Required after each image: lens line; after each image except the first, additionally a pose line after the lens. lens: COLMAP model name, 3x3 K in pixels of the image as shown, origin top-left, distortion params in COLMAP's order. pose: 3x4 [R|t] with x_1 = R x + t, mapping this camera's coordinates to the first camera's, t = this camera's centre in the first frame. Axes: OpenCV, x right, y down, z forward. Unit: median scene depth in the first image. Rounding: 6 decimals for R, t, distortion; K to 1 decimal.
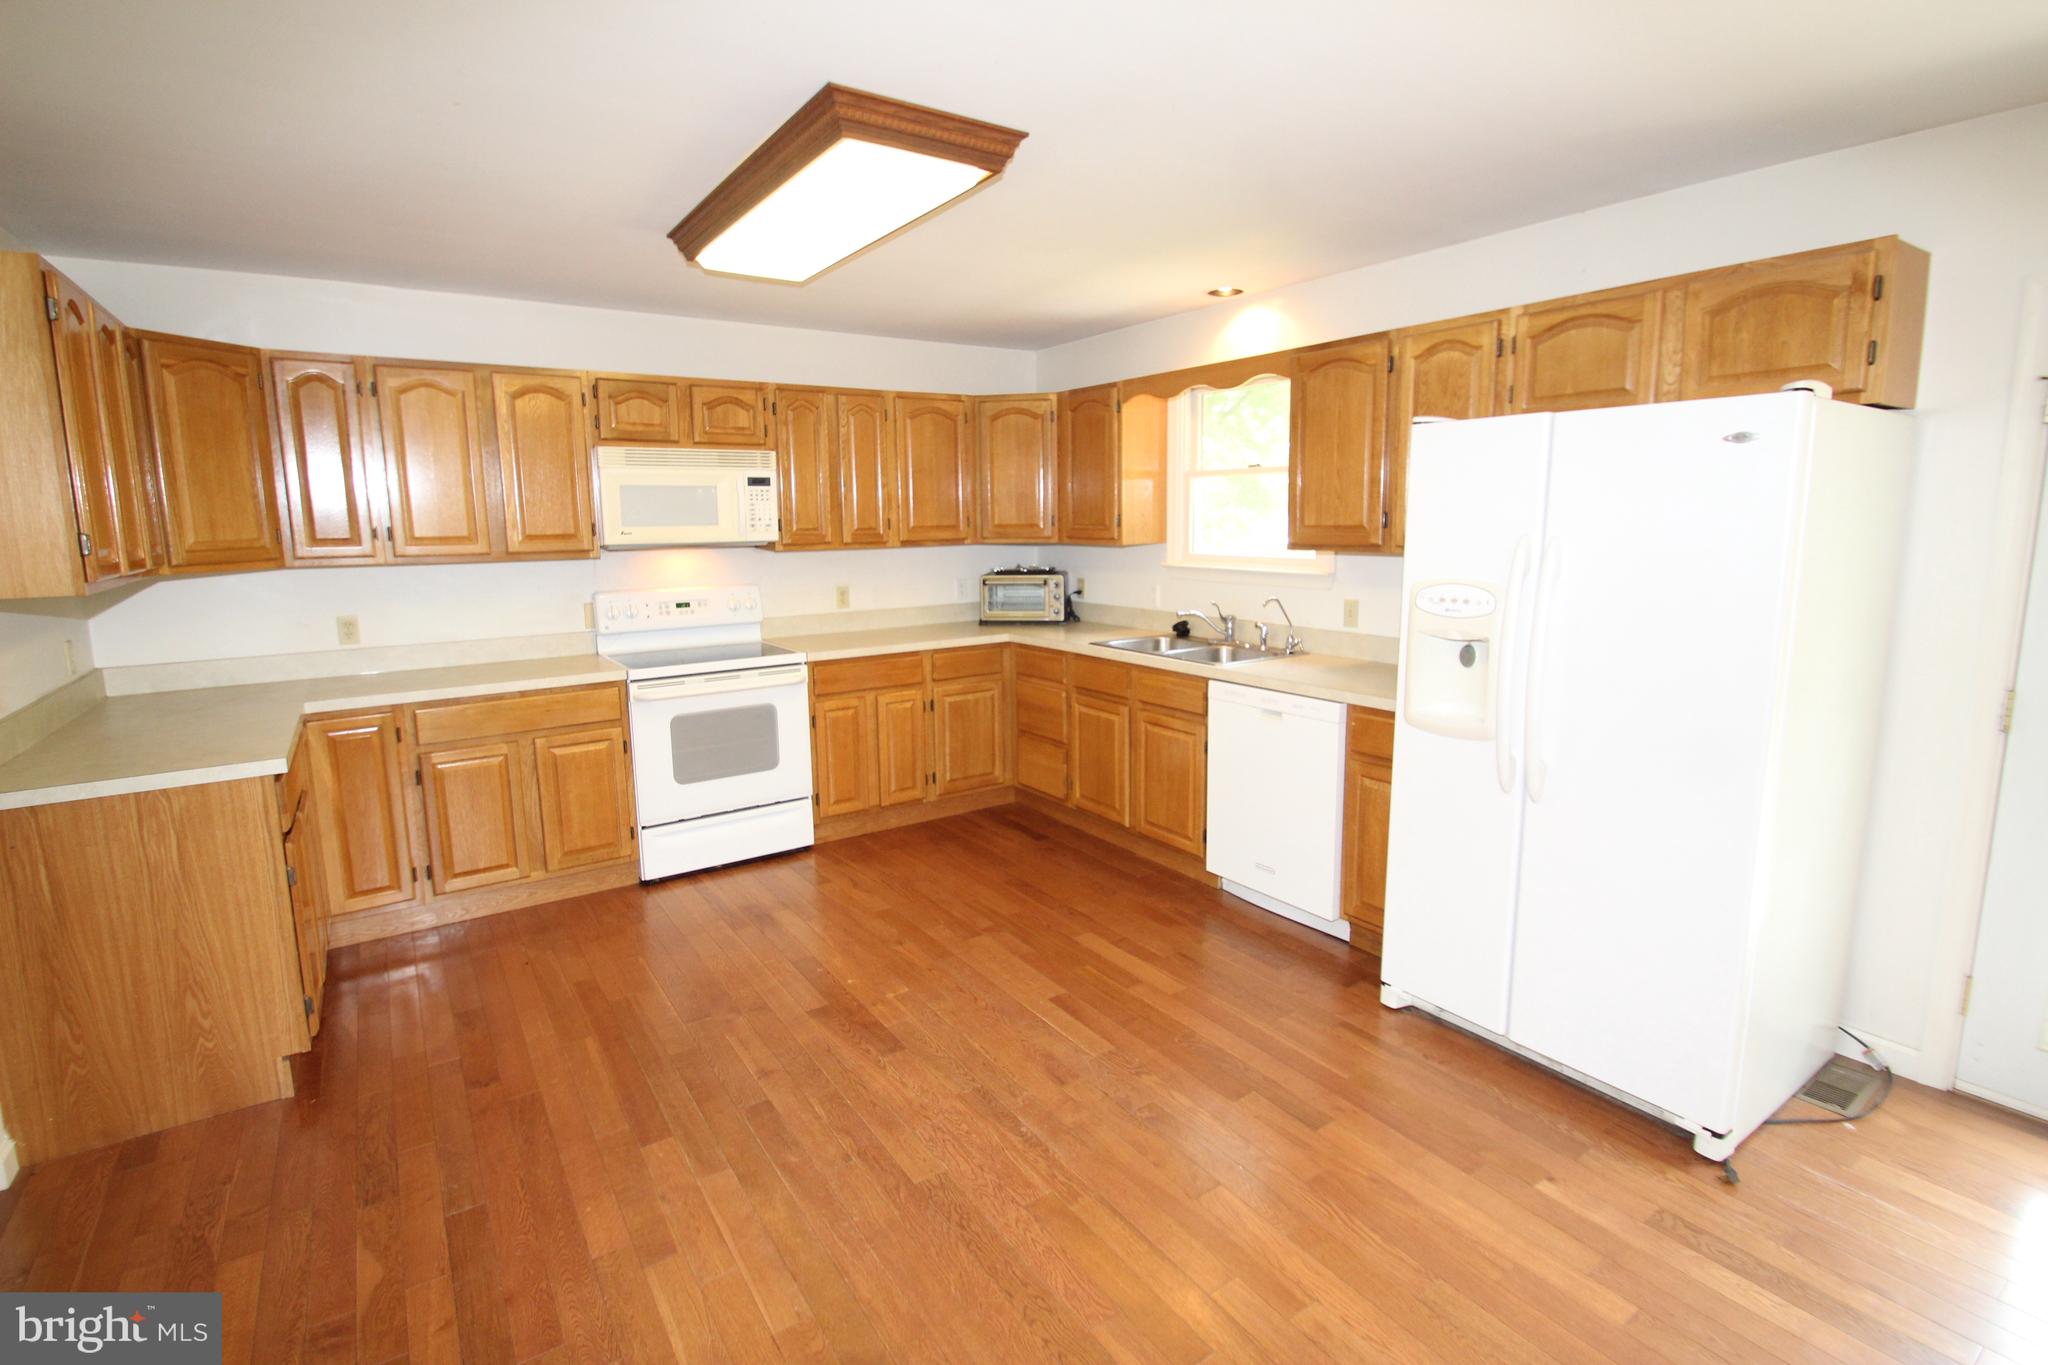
lens RADIAL K [[948.5, 0, 1014.4], [0, 948.5, 654.2], [0, 0, 1]] dist [-0.001055, -0.010674]
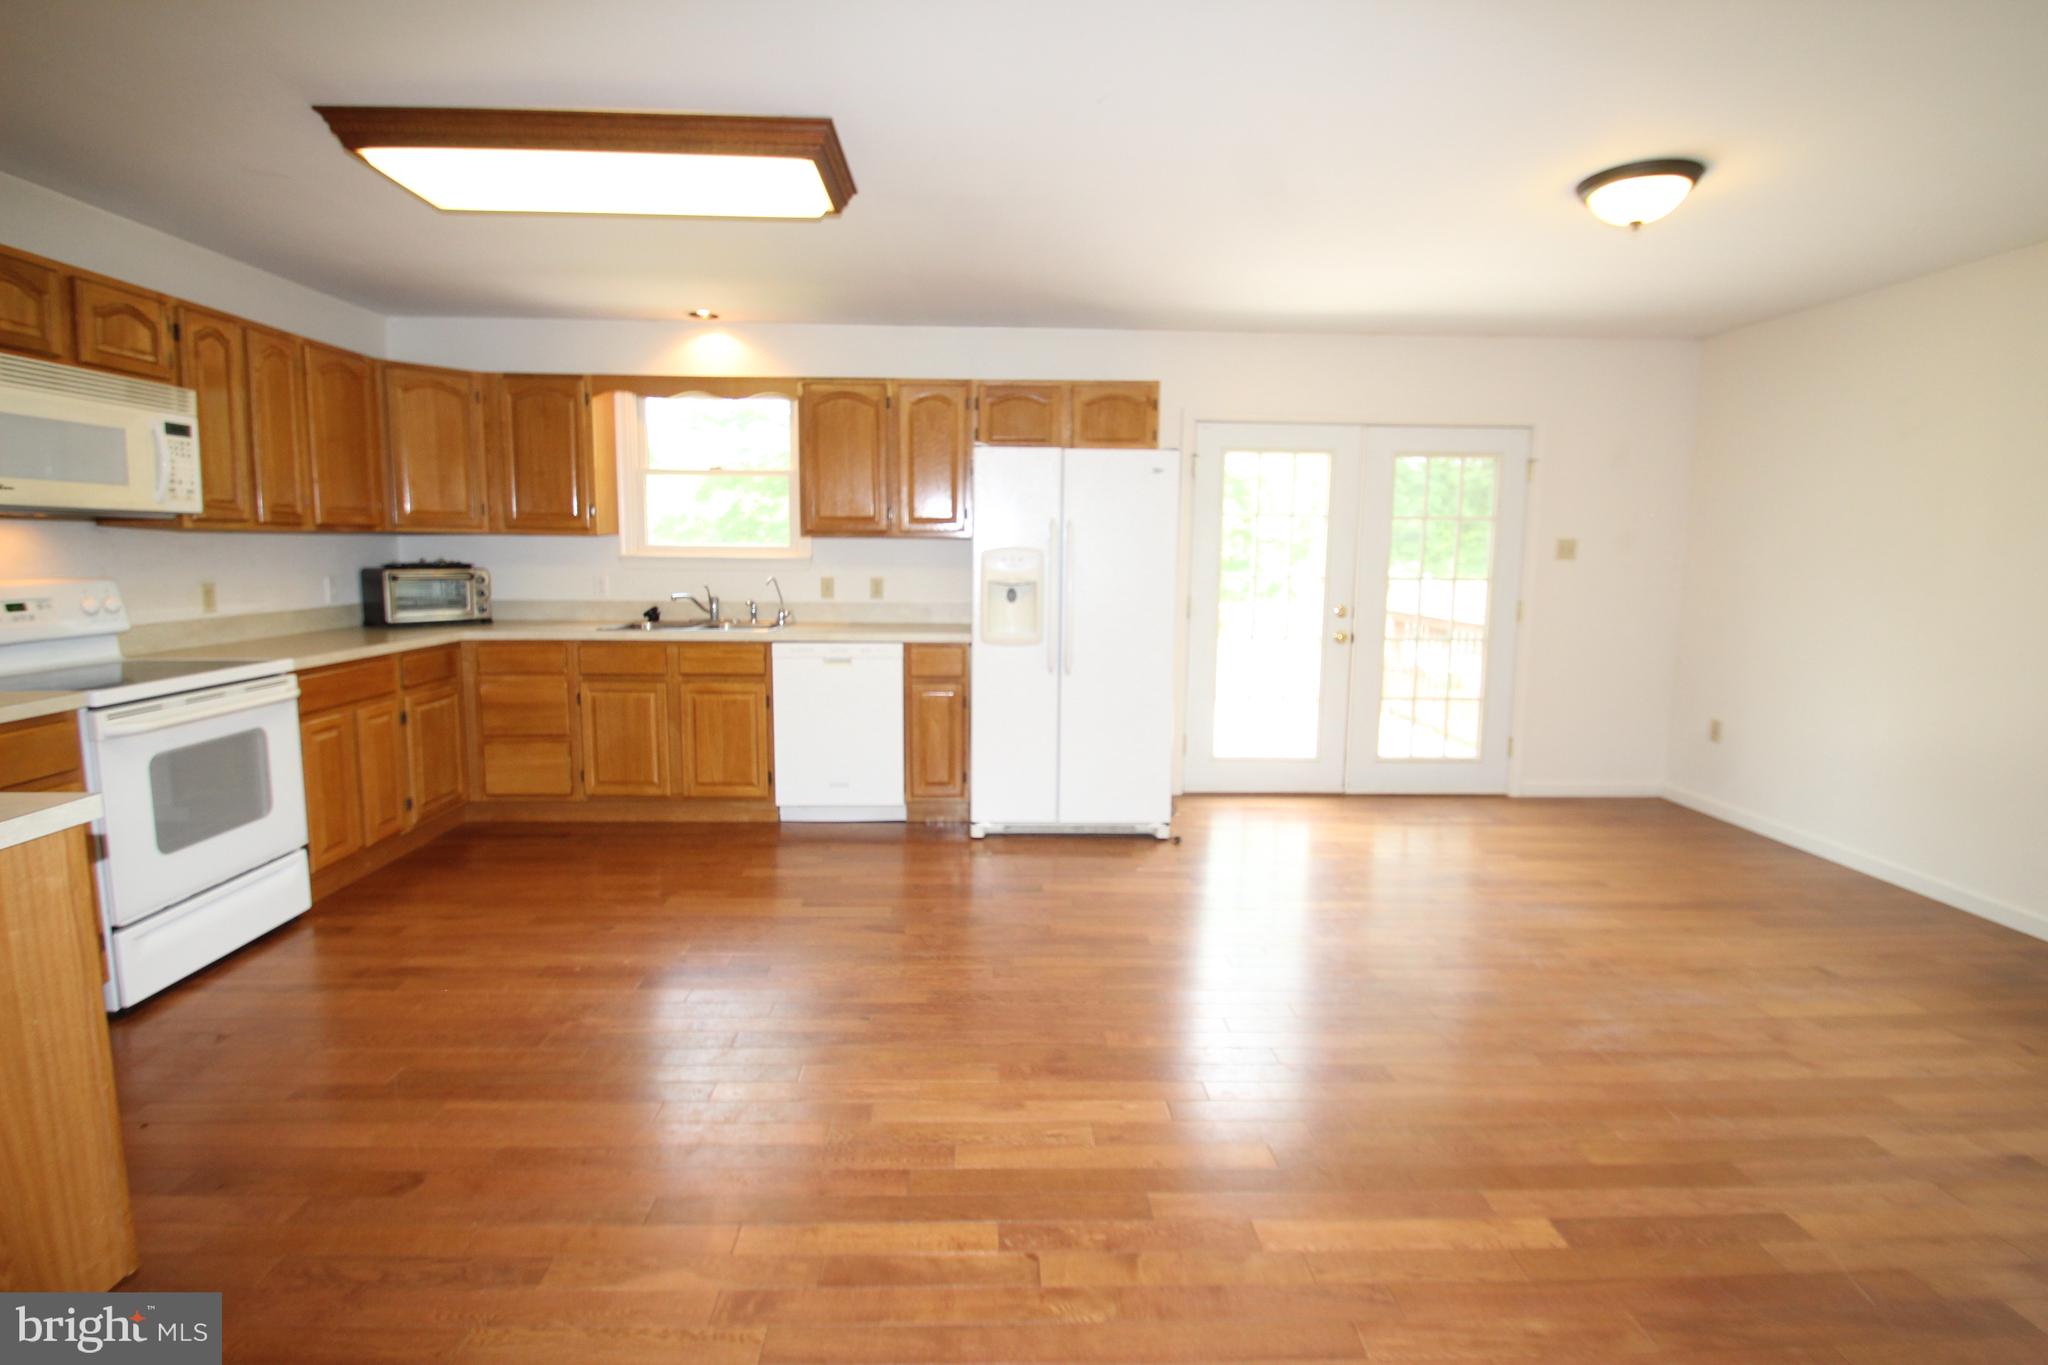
lens RADIAL K [[948.5, 0, 1014.4], [0, 948.5, 654.2], [0, 0, 1]] dist [-0.001055, -0.010674]
pose [[0.529432, -0.077407, 0.844814, -0.562286], [0.107855, 0.993889, 0.023475, 0.040703], [-0.841468, 0.078689, 0.534546, 0.095049]]
